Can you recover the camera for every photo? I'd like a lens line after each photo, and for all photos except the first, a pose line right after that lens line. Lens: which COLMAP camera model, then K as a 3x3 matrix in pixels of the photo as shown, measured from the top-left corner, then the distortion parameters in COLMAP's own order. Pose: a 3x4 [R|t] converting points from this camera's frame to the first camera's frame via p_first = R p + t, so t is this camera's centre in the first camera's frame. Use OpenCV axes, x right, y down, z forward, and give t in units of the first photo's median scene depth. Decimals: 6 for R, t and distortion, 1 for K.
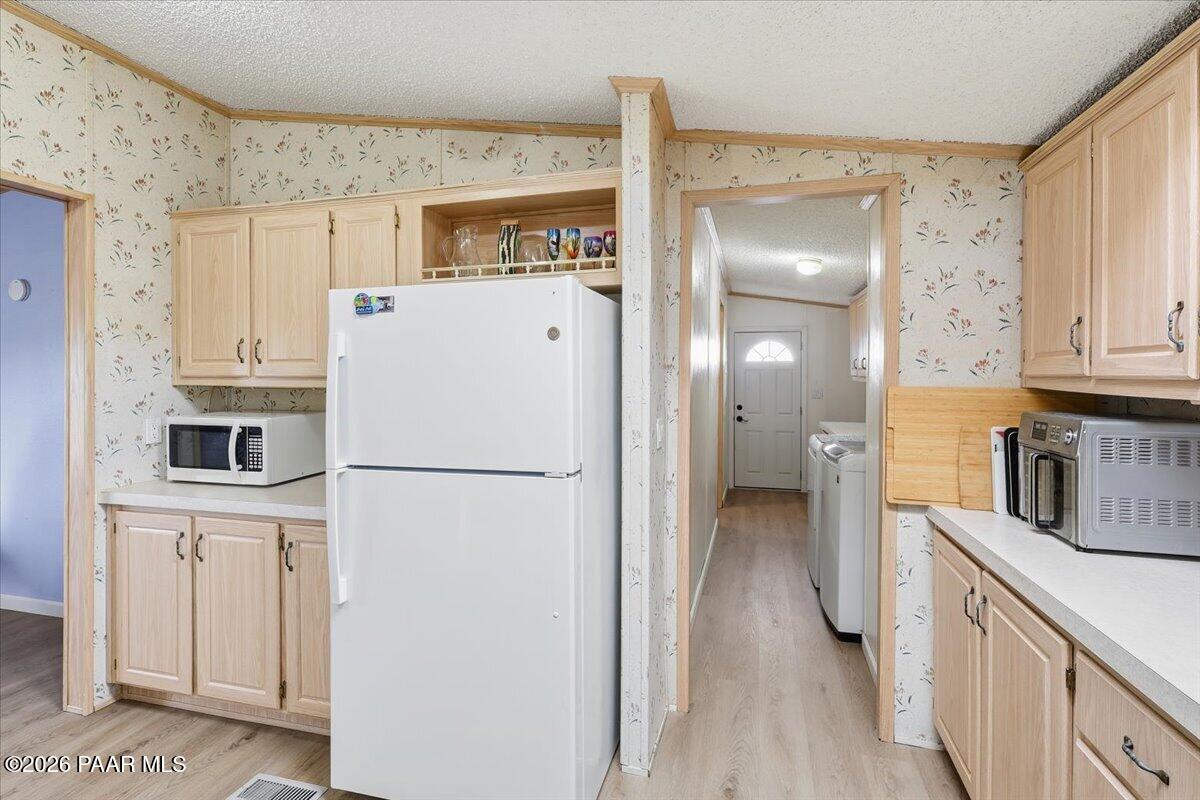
lens RADIAL K [[585.5, 0, 601.6], [0, 585.5, 370.6], [0, 0, 1]] dist [0.001393, 0.000220]
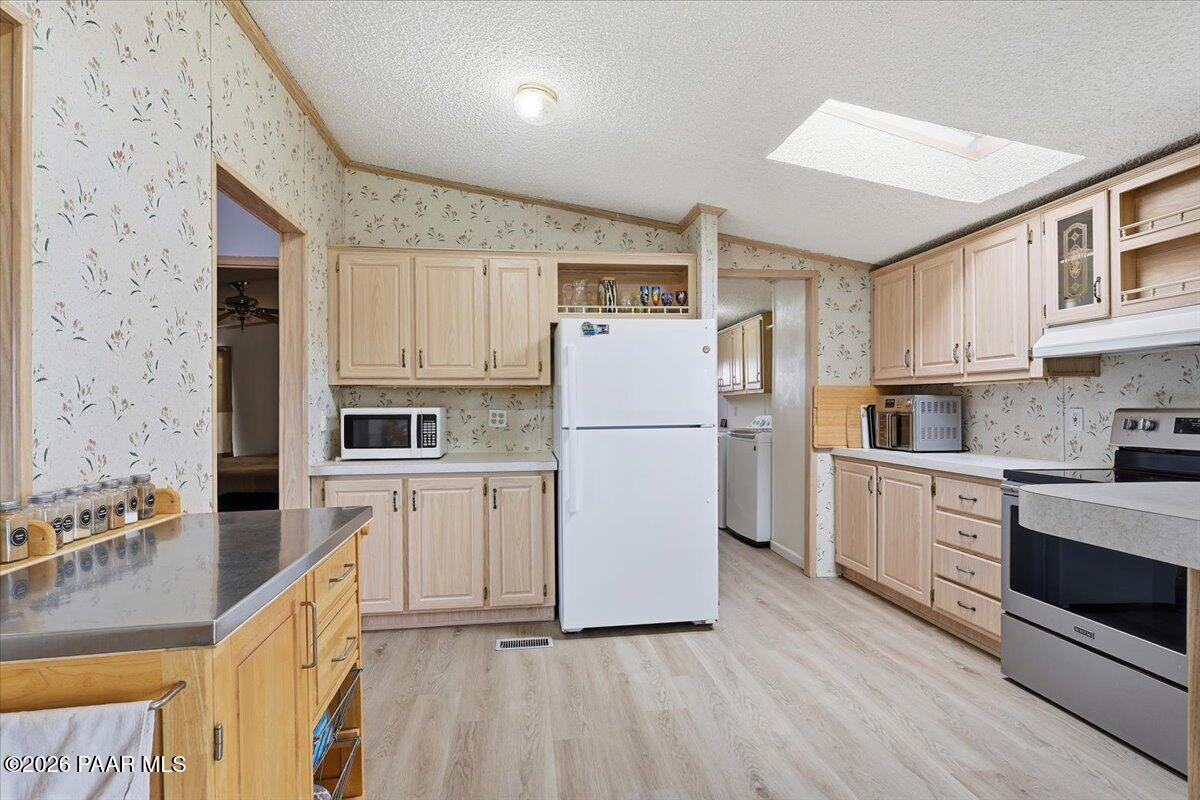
lens RADIAL K [[583.2, 0, 600.0], [0, 583.2, 400.0], [0, 0, 1]] dist [0.000168, -0.000019]
pose [[0.920433, -0.001376, 0.390897, -0.850253], [0.002965, 0.999990, -0.003461, 0.077420], [-0.390888, 0.004345, 0.920428, -0.432205]]
